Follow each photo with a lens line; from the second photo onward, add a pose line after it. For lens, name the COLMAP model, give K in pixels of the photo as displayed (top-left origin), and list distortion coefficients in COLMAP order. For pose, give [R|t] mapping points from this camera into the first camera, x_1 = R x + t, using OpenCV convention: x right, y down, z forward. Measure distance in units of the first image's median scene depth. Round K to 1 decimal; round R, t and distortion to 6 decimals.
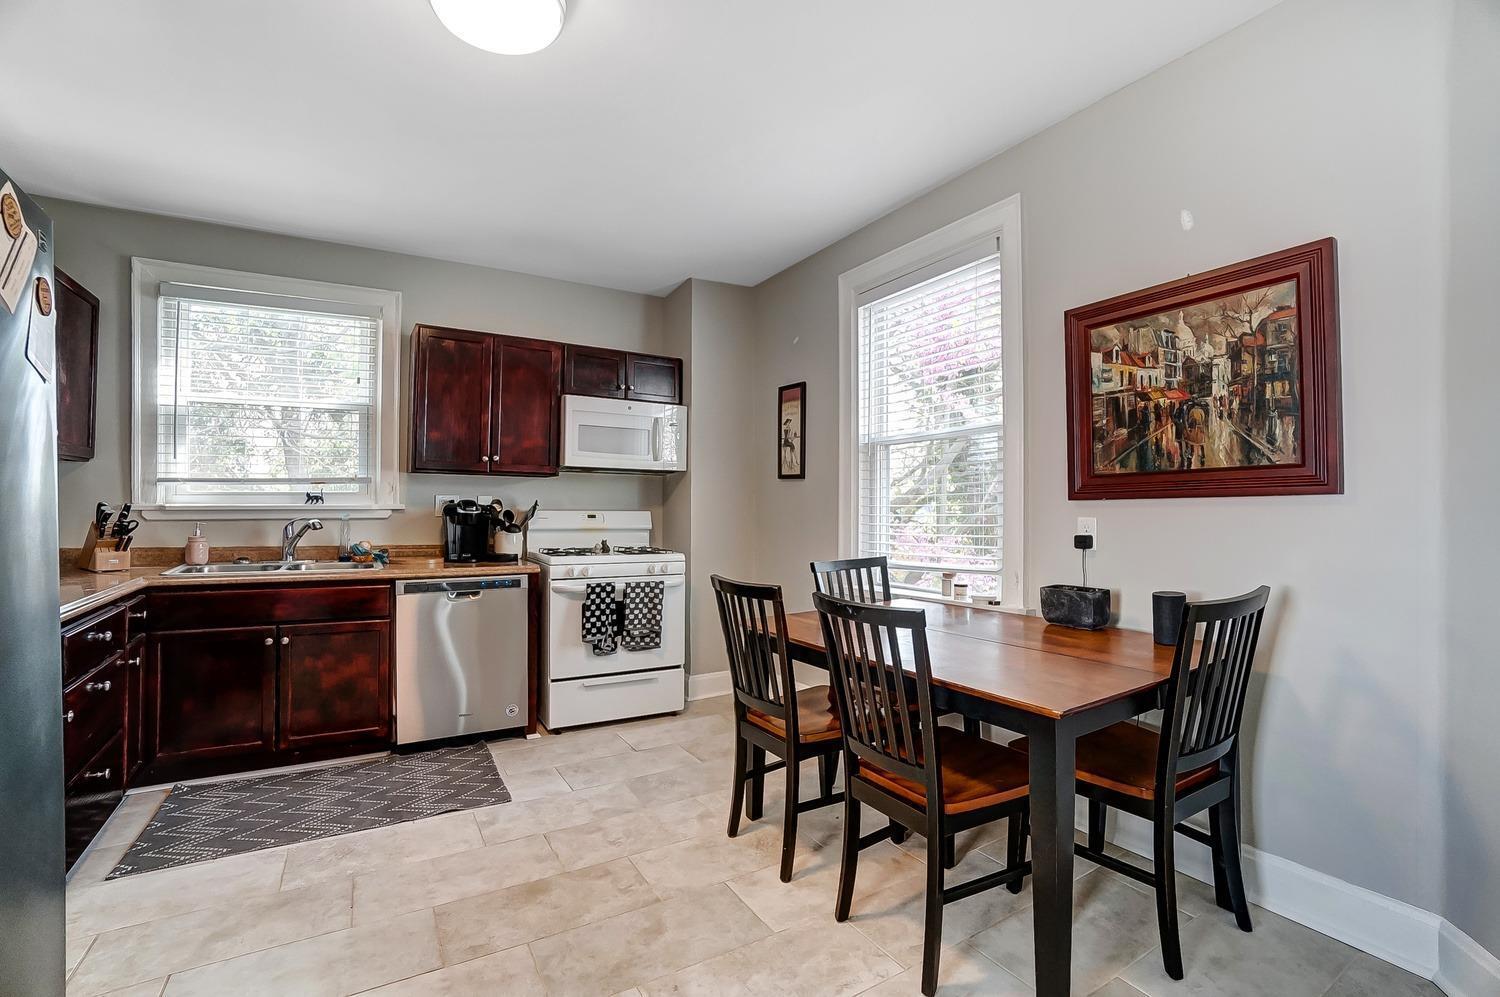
lens RADIAL K [[675.6, 0, 750.0], [0, 675.6, 498.5], [0, 0, 1]] dist [-0.056159, 0.023223]
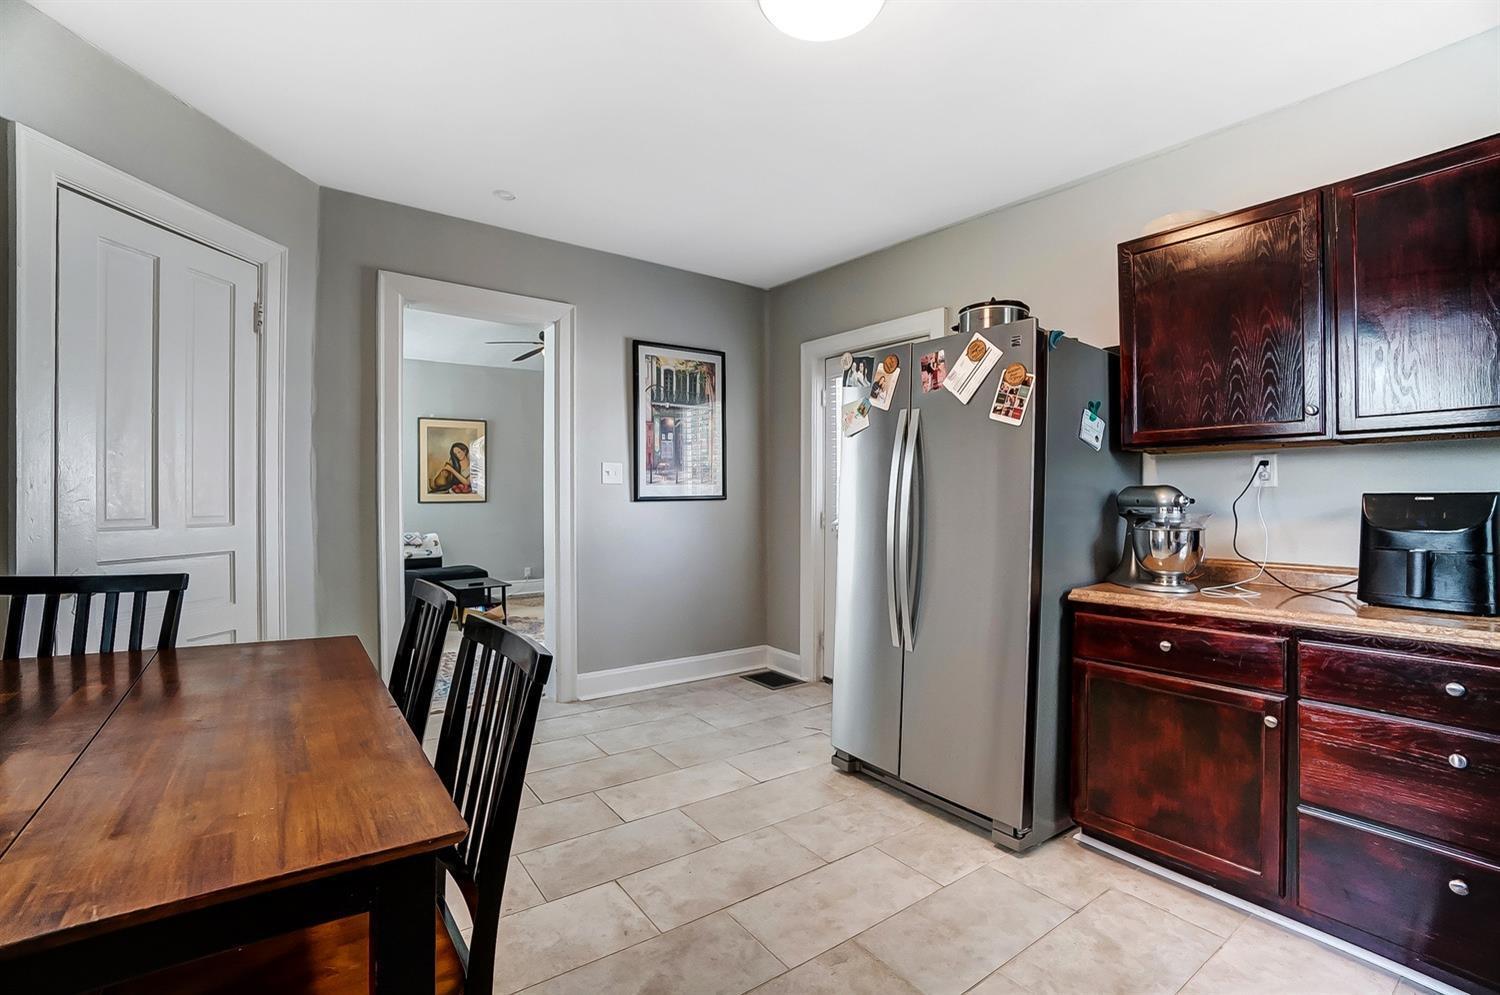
lens RADIAL K [[665.8, 0, 750.0], [0, 665.8, 497.5], [0, 0, 1]] dist [-0.059590, 0.023008]
pose [[-0.995381, -0.011425, -0.095325, -0.108807], [-0.010091, 0.999844, -0.014470, 0.015124], [0.095475, -0.013441, -0.995341, 1.107727]]
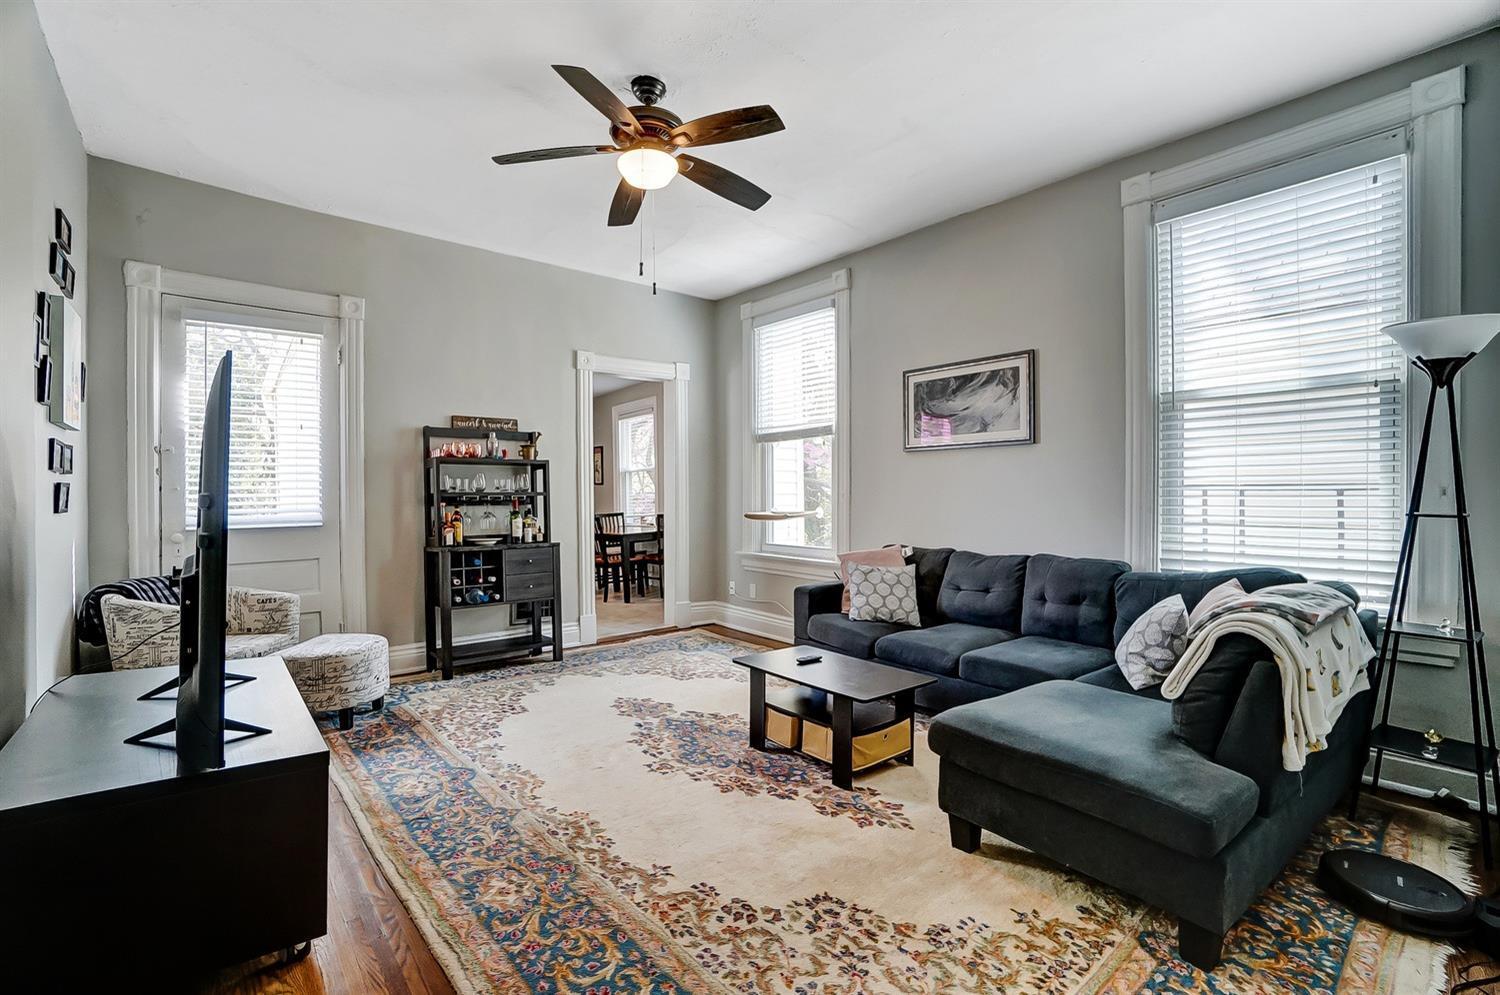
lens RADIAL K [[655.7, 0, 733.5], [0, 655.7, 502.0], [0, 0, 1]] dist [-0.046730, 0.000179]
pose [[0.990358, -0.019748, 0.137115, 0.272436], [0.017778, 0.999721, 0.015582, 0.002157], [-0.137385, -0.012994, 0.990433, -1.831682]]
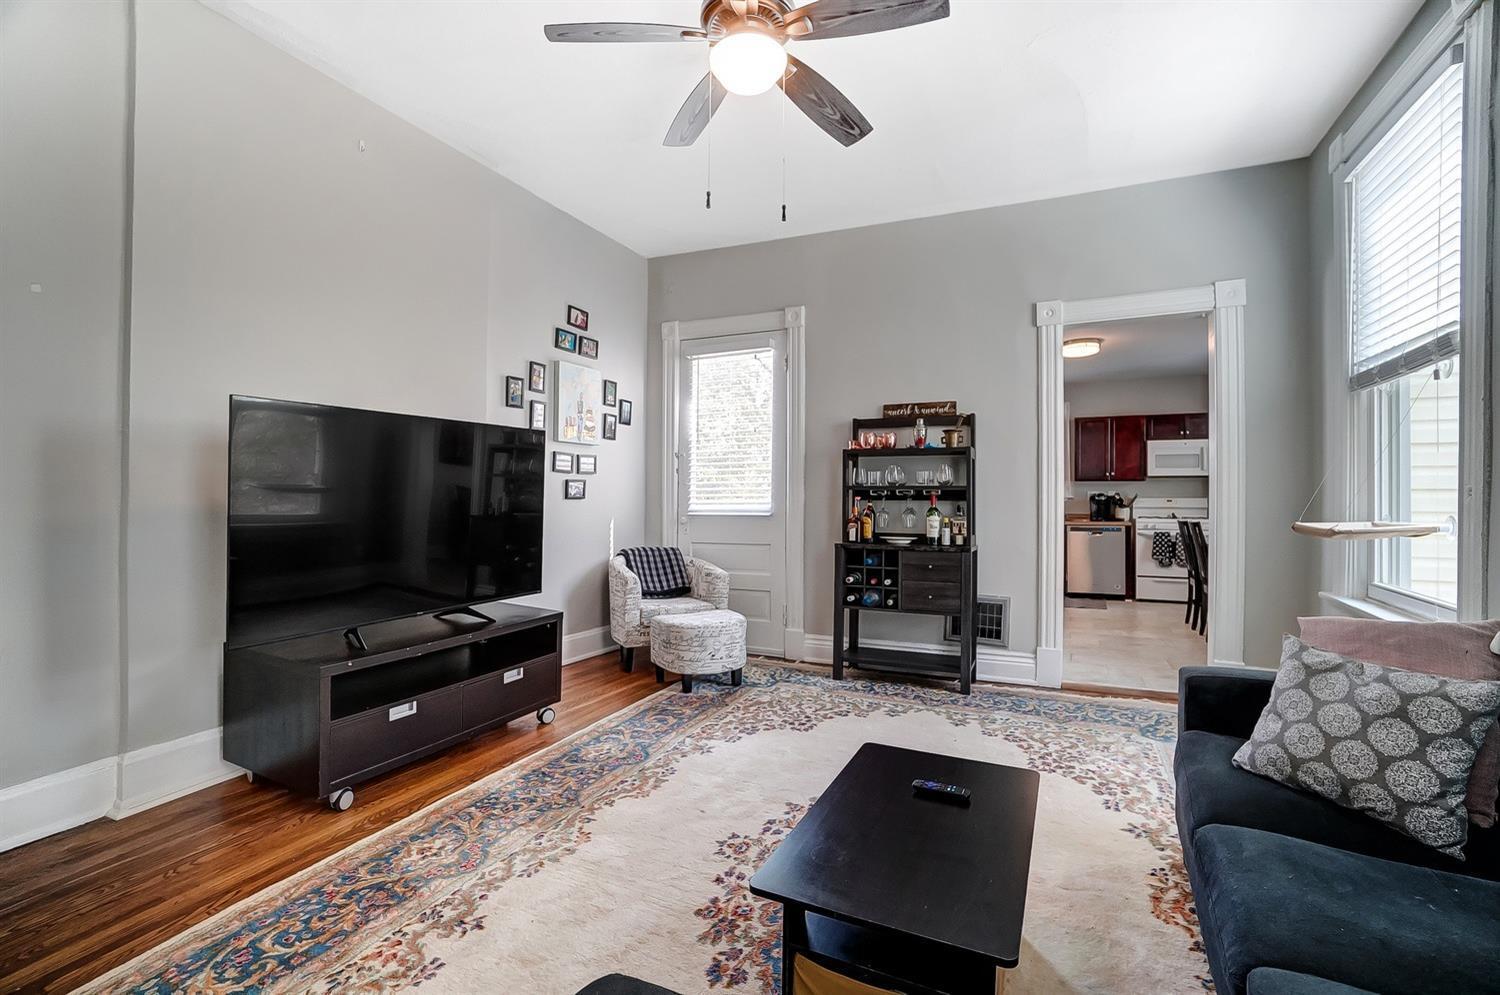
lens RADIAL K [[660.3, 0, 759.8], [0, 660.3, 491.5], [0, 0, 1]] dist [-0.061711, 0.020384]
pose [[0.556736, -0.016304, -0.830529, 0.852281], [0.008657, 0.999867, -0.013826, 0.020167], [0.830644, 0.000507, 0.556803, -1.308020]]
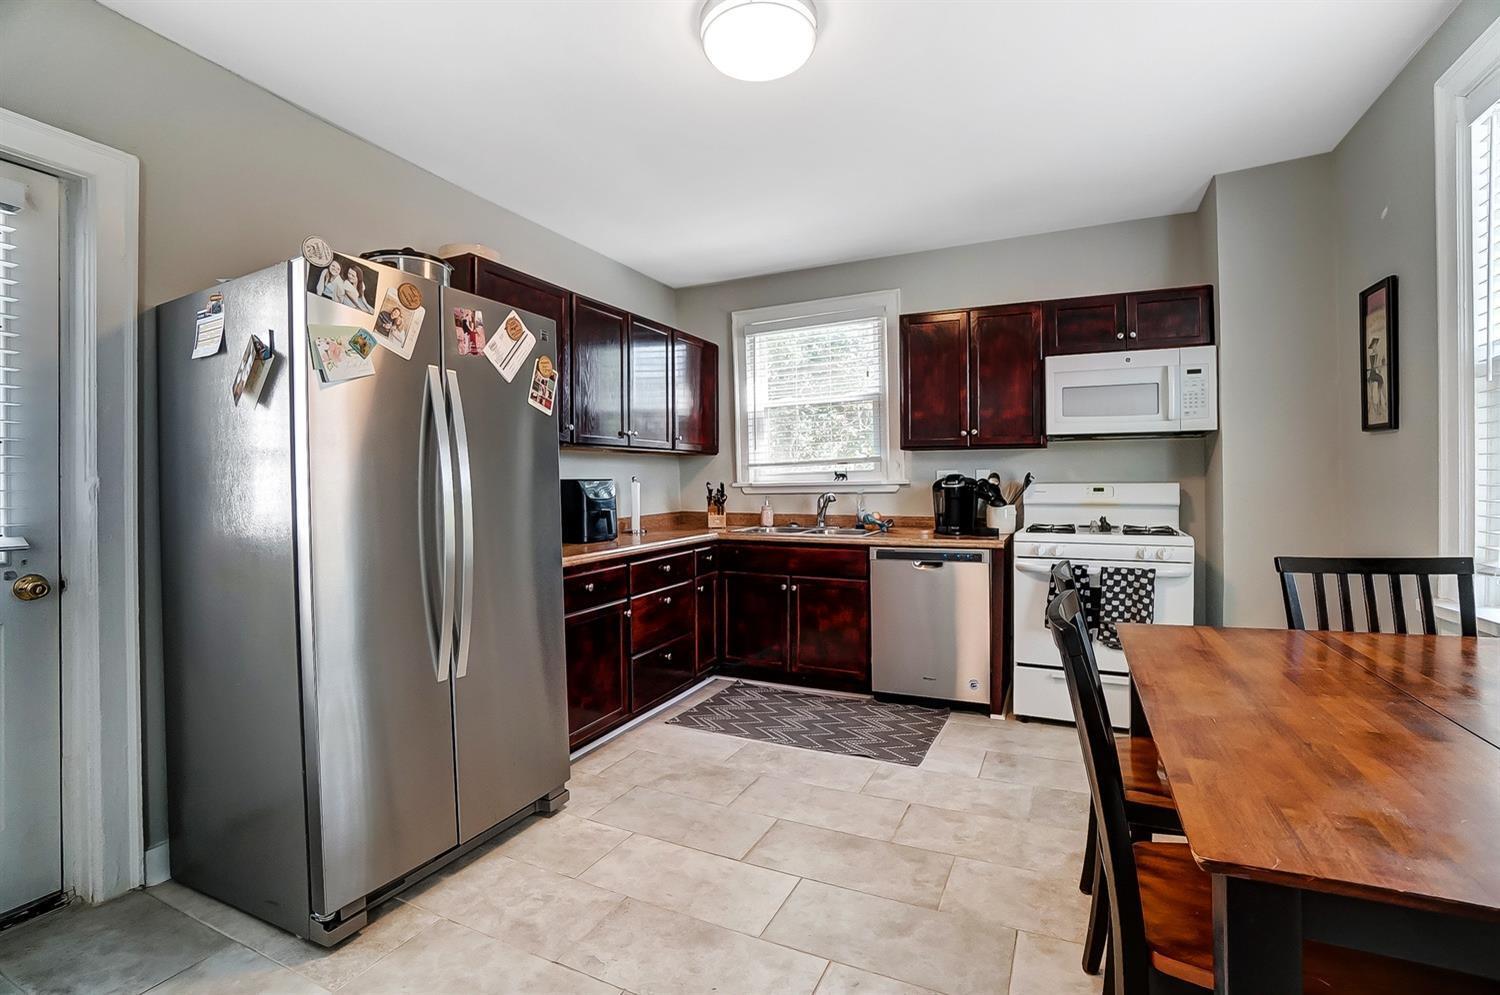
lens RADIAL K [[679.1, 0, 751.4], [0, 679.1, 483.4], [0, 0, 1]] dist [-0.061363, 0.022687]
pose [[0.555133, -0.011985, -0.831676, 0.317241], [0.024450, 0.999699, 0.001914, 0.007693], [0.831402, -0.021397, 0.555259, 0.189877]]
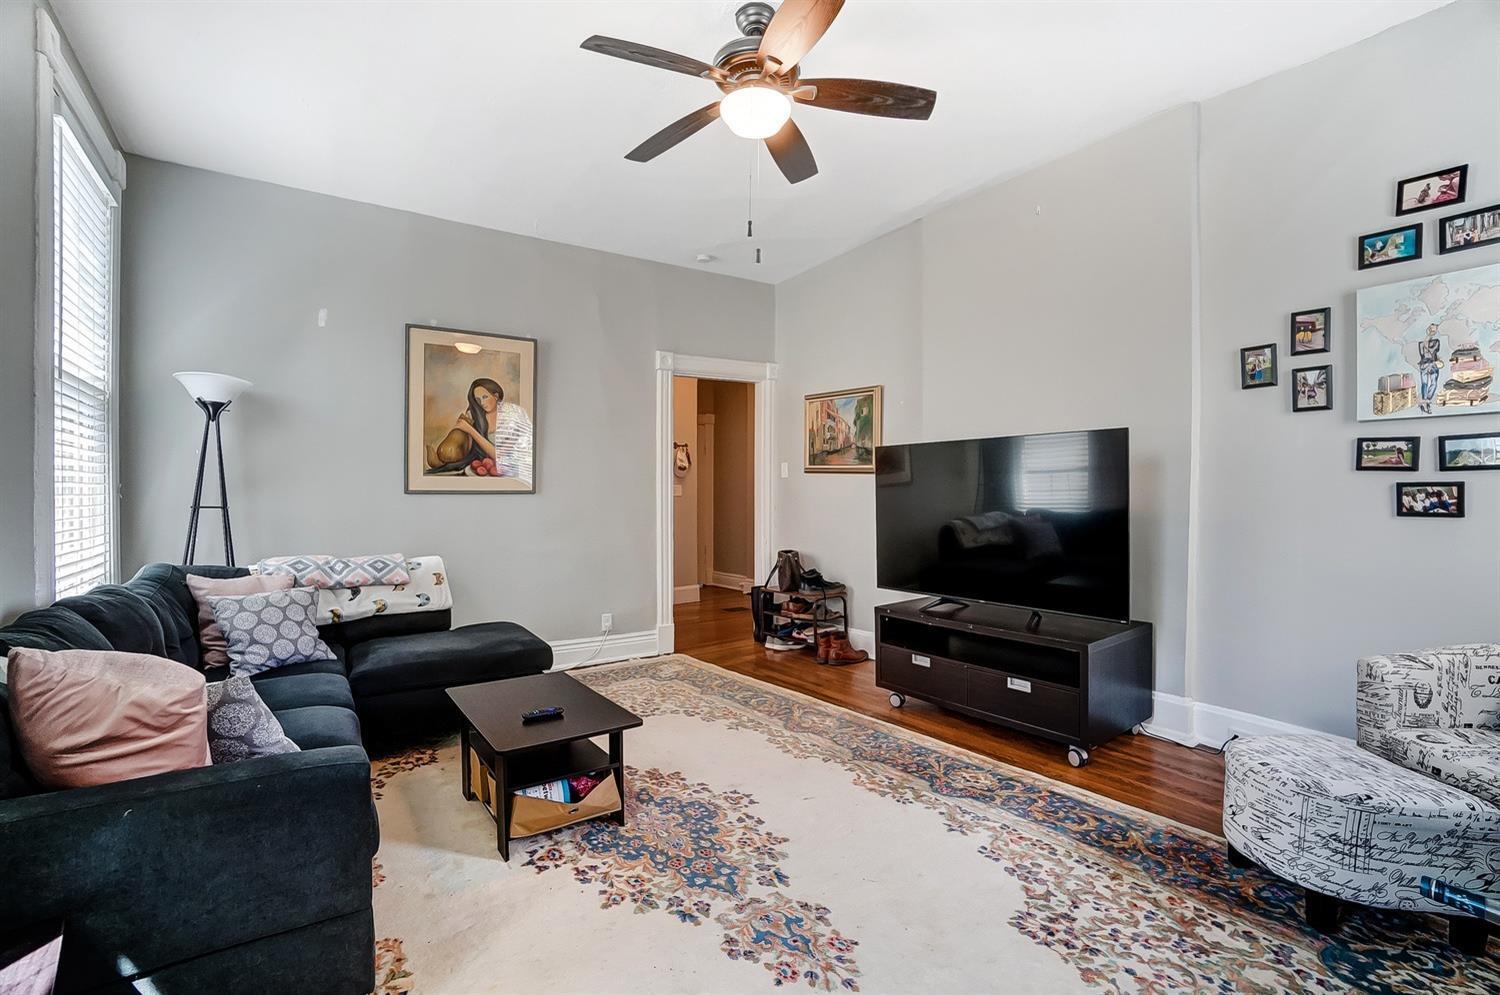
lens RADIAL K [[679.1, 0, 751.4], [0, 679.1, 483.4], [0, 0, 1]] dist [-0.061363, 0.022687]
pose [[-0.996551, -0.021356, -0.080193, 0.345590], [-0.019744, 0.999588, -0.020848, 0.006547], [0.080605, -0.019193, -0.996561, -0.155320]]
